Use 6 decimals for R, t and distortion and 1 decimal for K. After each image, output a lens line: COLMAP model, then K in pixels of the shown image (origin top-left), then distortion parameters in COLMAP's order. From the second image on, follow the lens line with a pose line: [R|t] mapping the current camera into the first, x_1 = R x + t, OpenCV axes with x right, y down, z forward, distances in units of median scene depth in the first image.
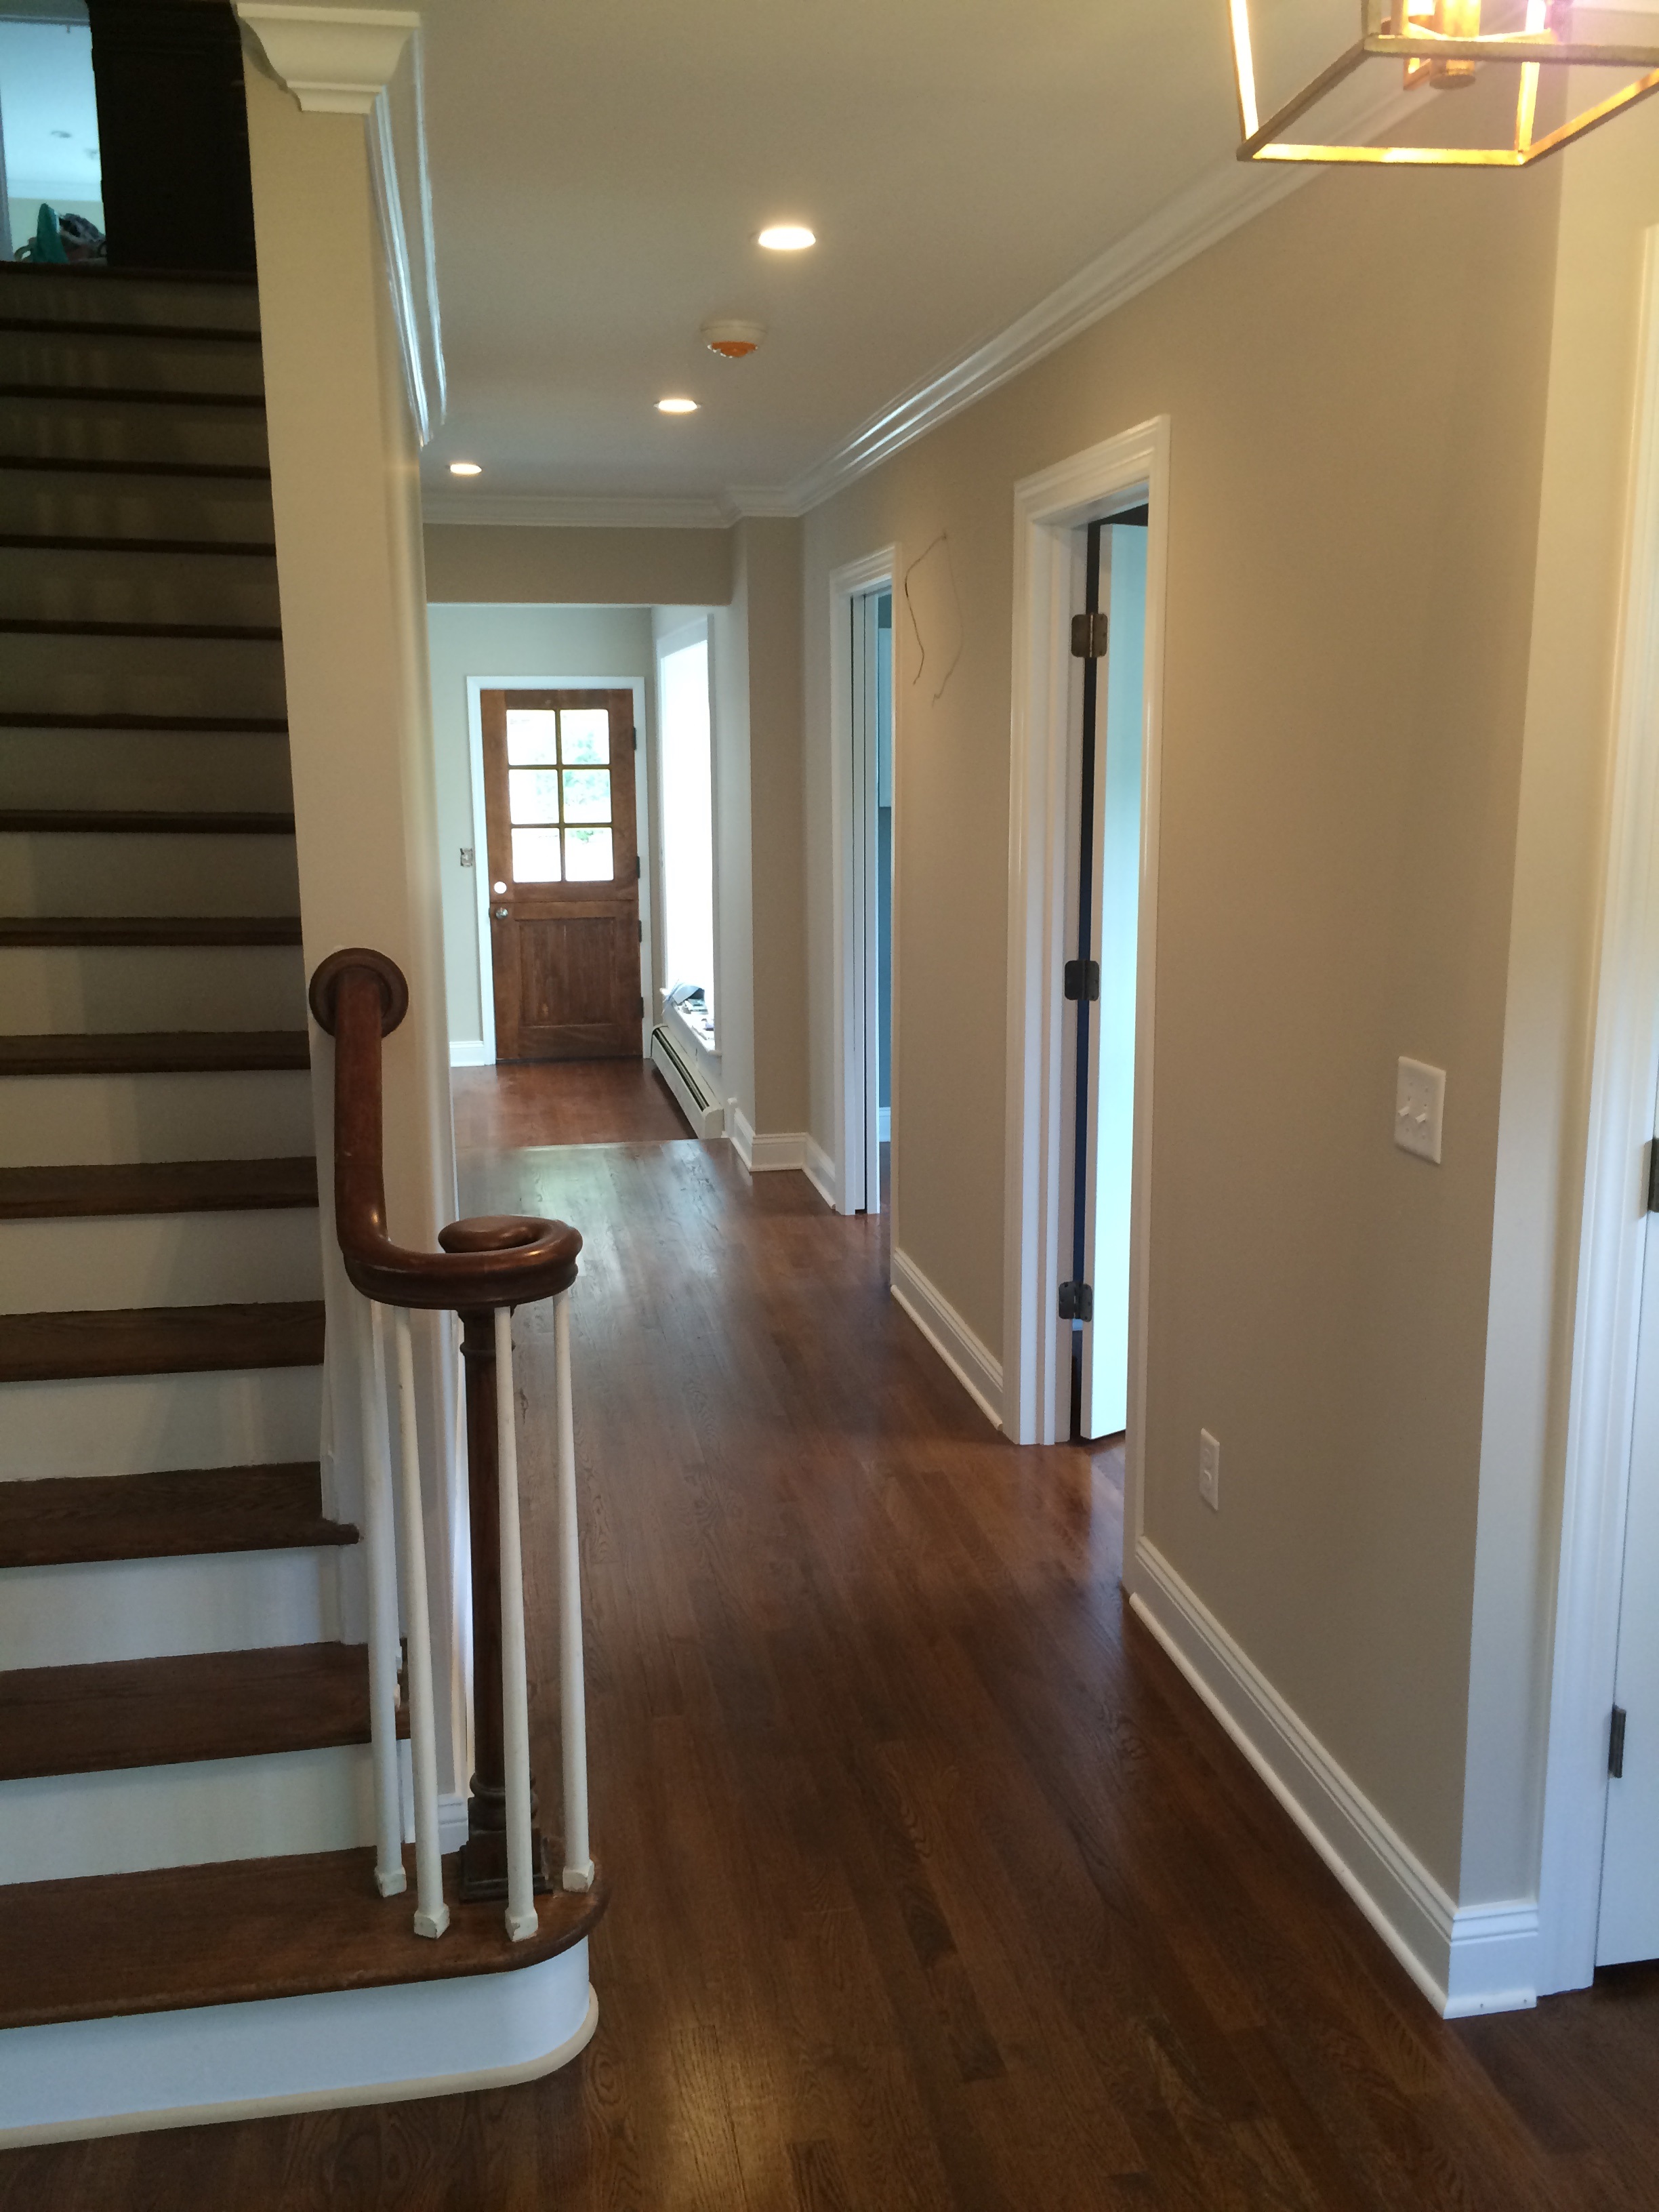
lens RADIAL K [[1888.9, 0, 824.1], [0, 1888.9, 1098.7], [0, 0, 1]] dist [0.070065, -0.063136]
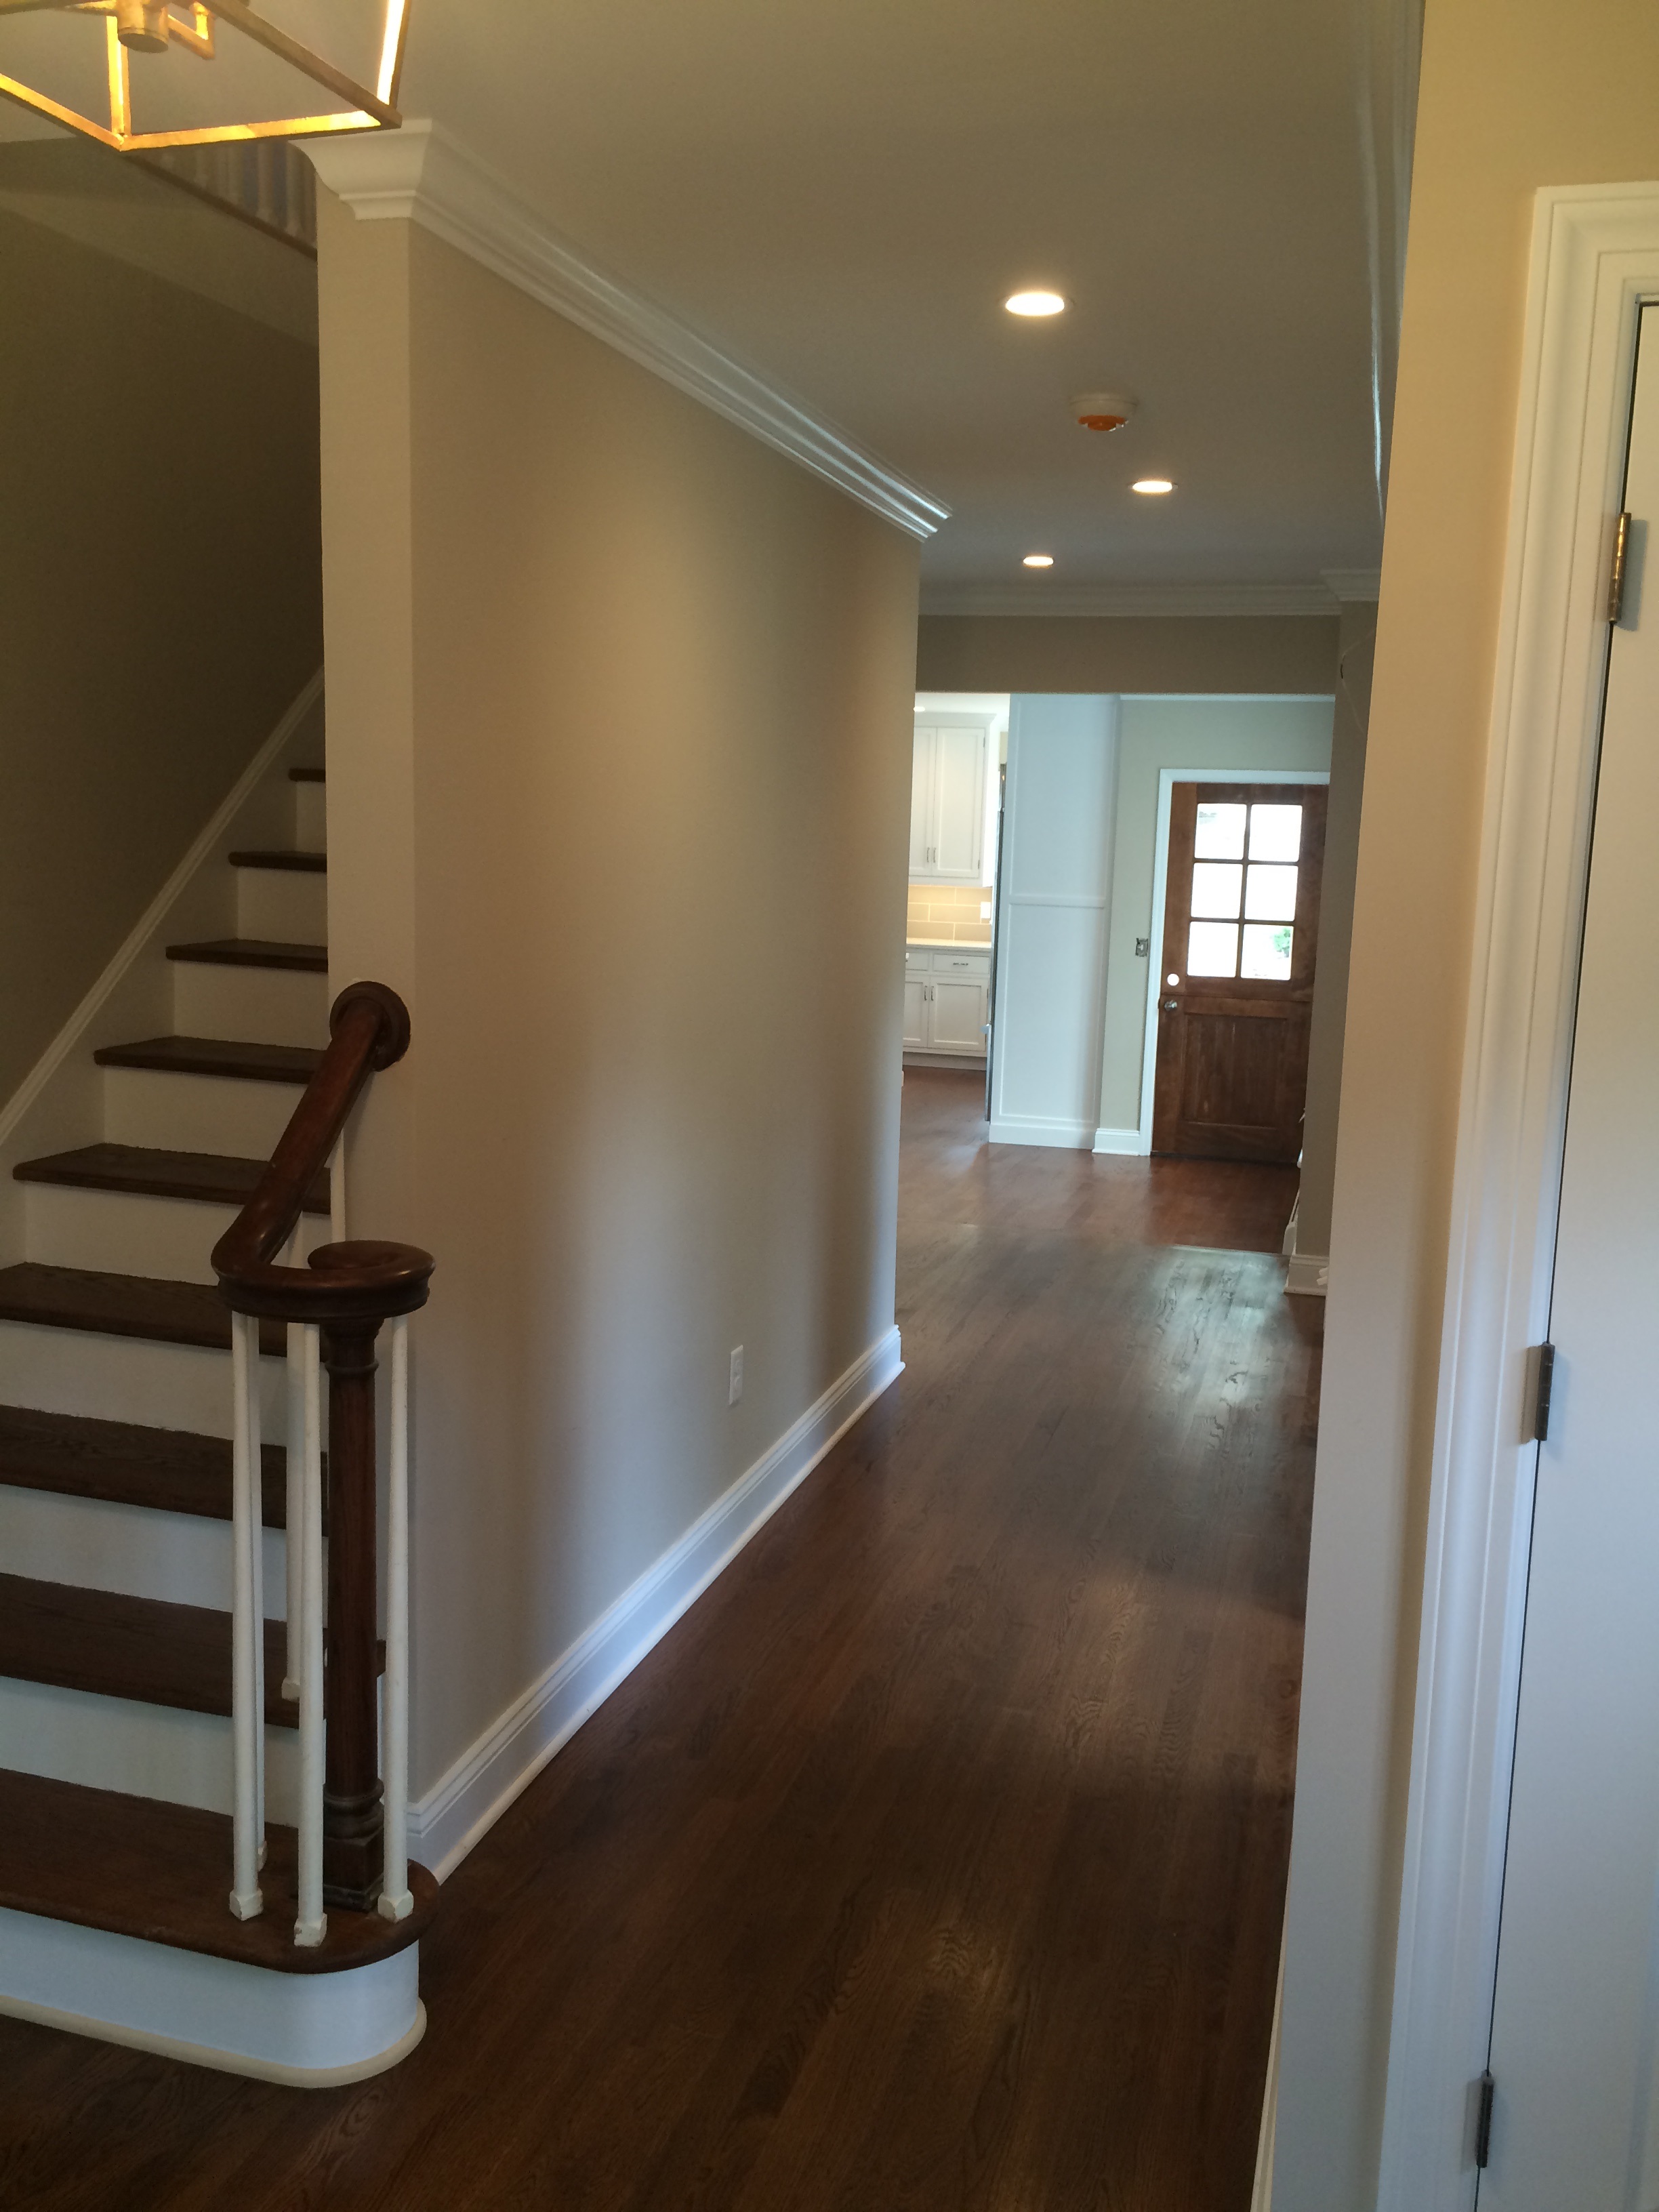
lens RADIAL K [[1888.9, 0, 853.2], [0, 1888.9, 1099.7], [0, 0, 1]] dist [0.070065, -0.063136]
pose [[0.892163, 0.101985, -0.440050, 0.123258], [-0.124560, 0.991954, -0.022642, -0.005723], [0.434200, 0.075013, 0.897688, 0.041428]]
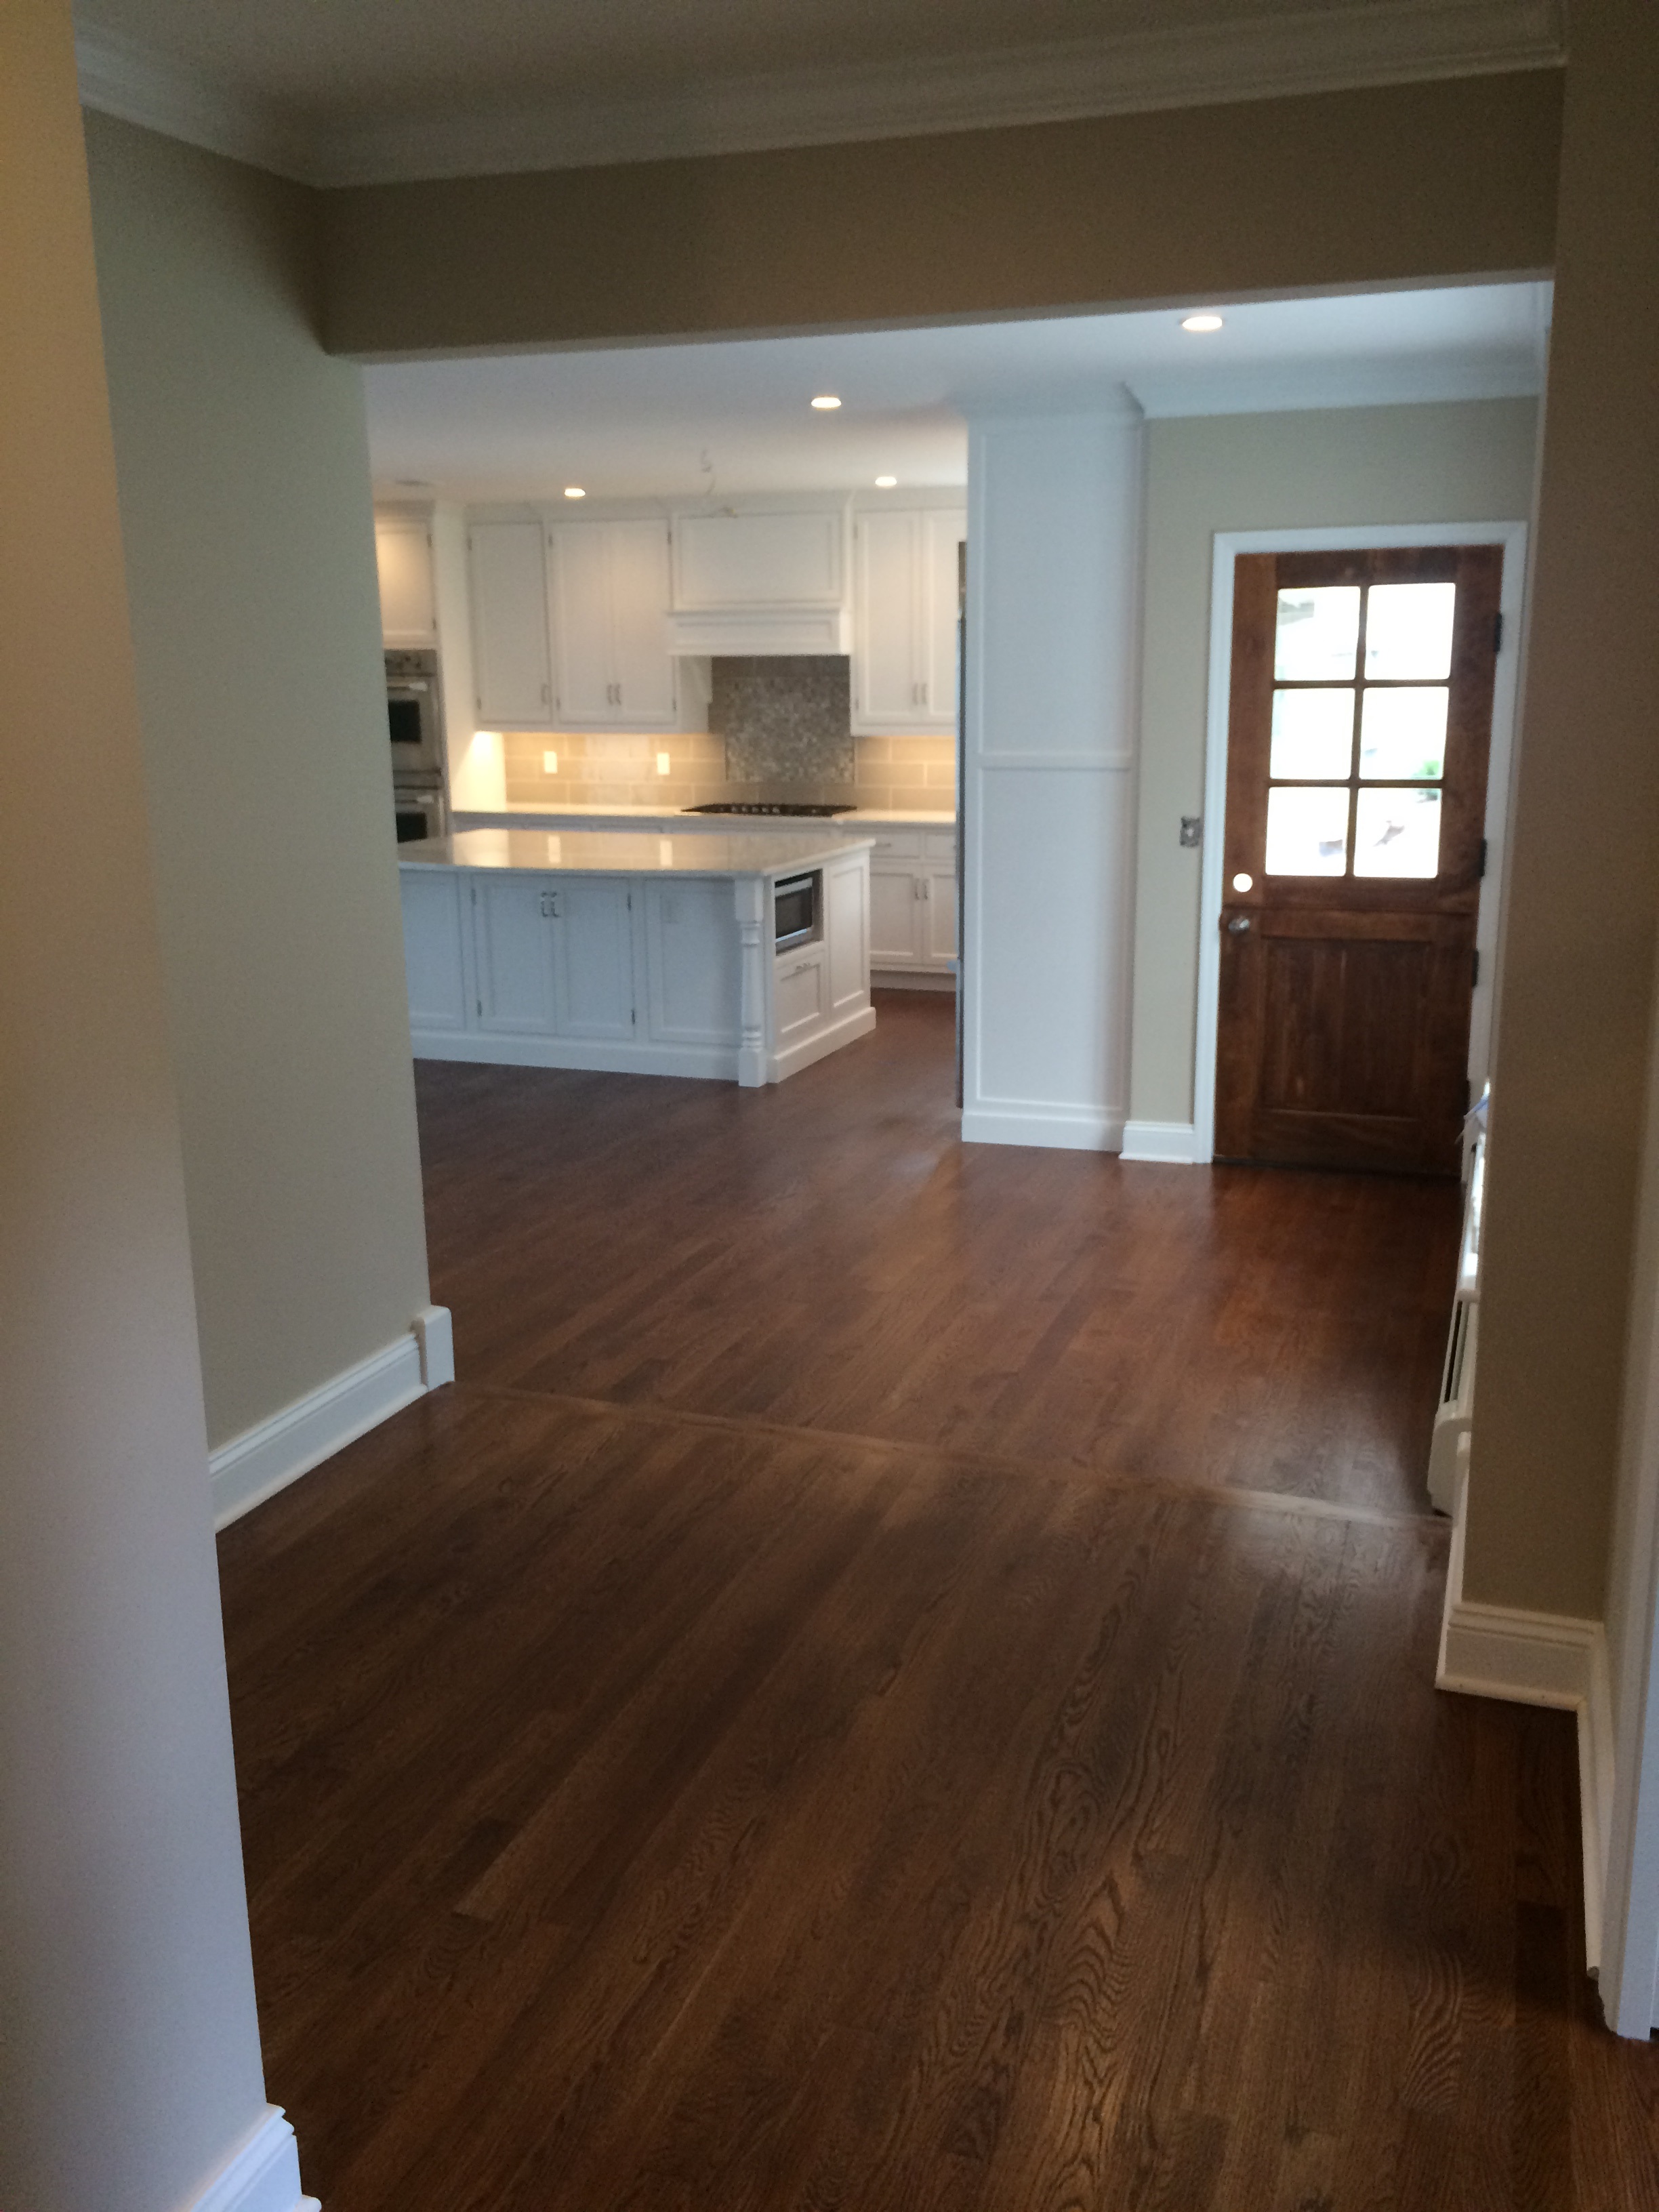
lens RADIAL K [[1888.9, 0, 838.4], [0, 1888.9, 1092.2], [0, 0, 1]] dist [0.070065, -0.063136]
pose [[0.859800, 0.111626, -0.498281, 0.030235], [-0.093552, 0.993732, 0.061191, -0.069781], [0.501988, -0.005997, 0.864854, 0.405339]]
